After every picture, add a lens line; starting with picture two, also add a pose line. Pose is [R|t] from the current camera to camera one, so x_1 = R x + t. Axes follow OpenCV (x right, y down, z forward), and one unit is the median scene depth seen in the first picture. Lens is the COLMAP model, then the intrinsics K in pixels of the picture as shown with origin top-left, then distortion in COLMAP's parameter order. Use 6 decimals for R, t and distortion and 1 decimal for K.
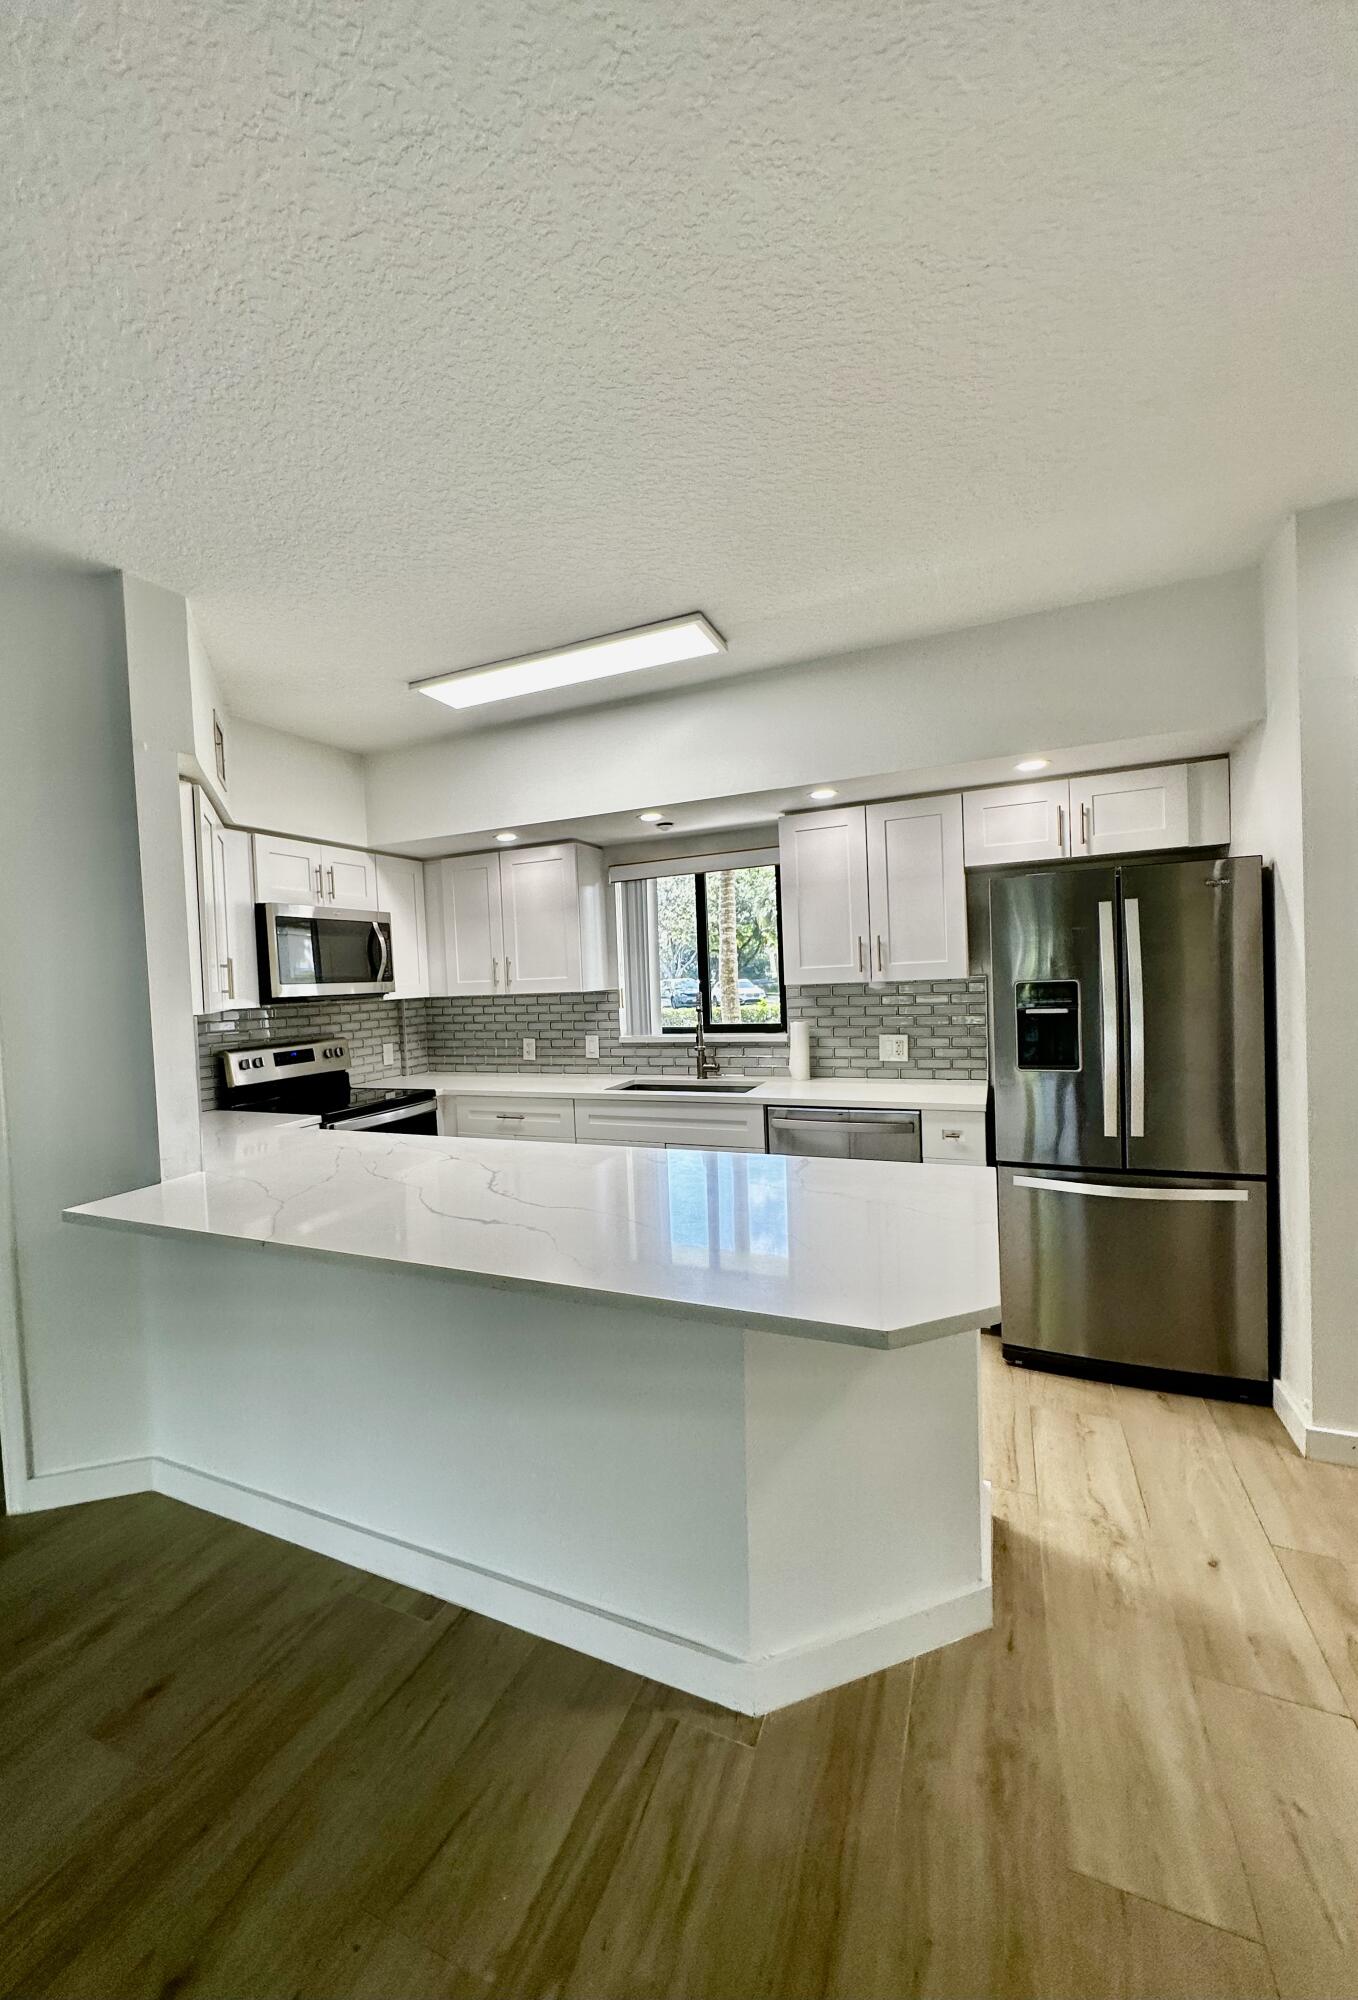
lens RADIAL K [[796.5, 0, 632.8], [0, 796.5, 987.5], [0, 0, 1]] dist [-0.006361, -0.001704]
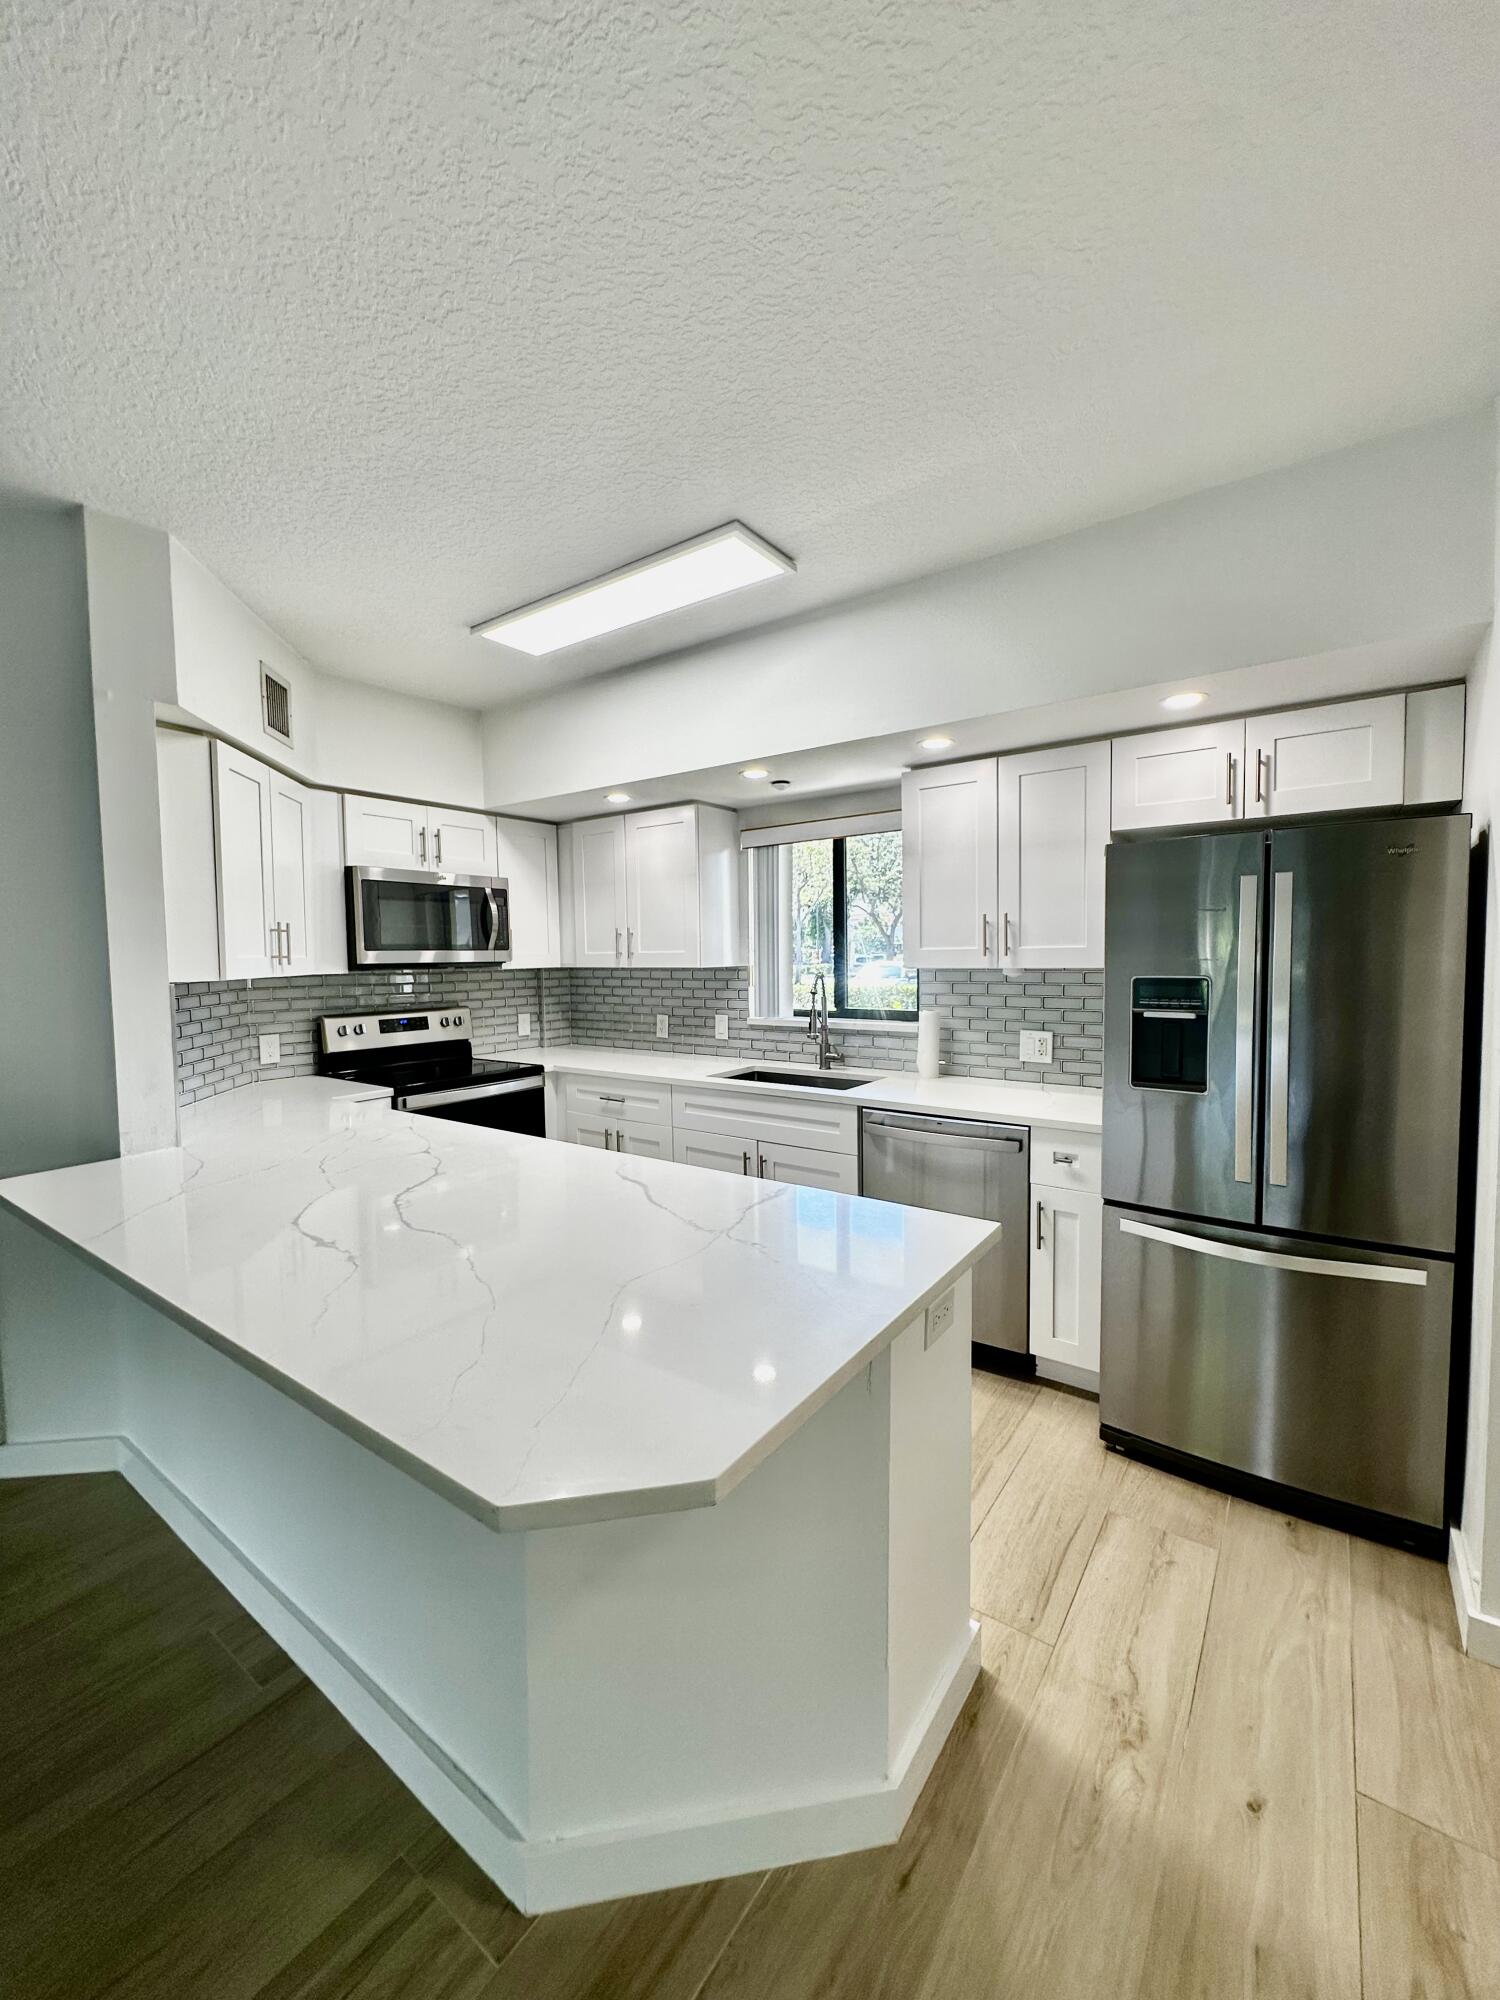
lens RADIAL K [[804.0, 0, 761.1], [0, 804.0, 982.4], [0, 0, 1]] dist [-0.005864, -0.000519]
pose [[0.984888, 0.036235, -0.169360, 0.247489], [-0.031163, 0.998985, 0.032513, -0.014984], [0.170366, -0.026744, 0.985018, 0.148856]]
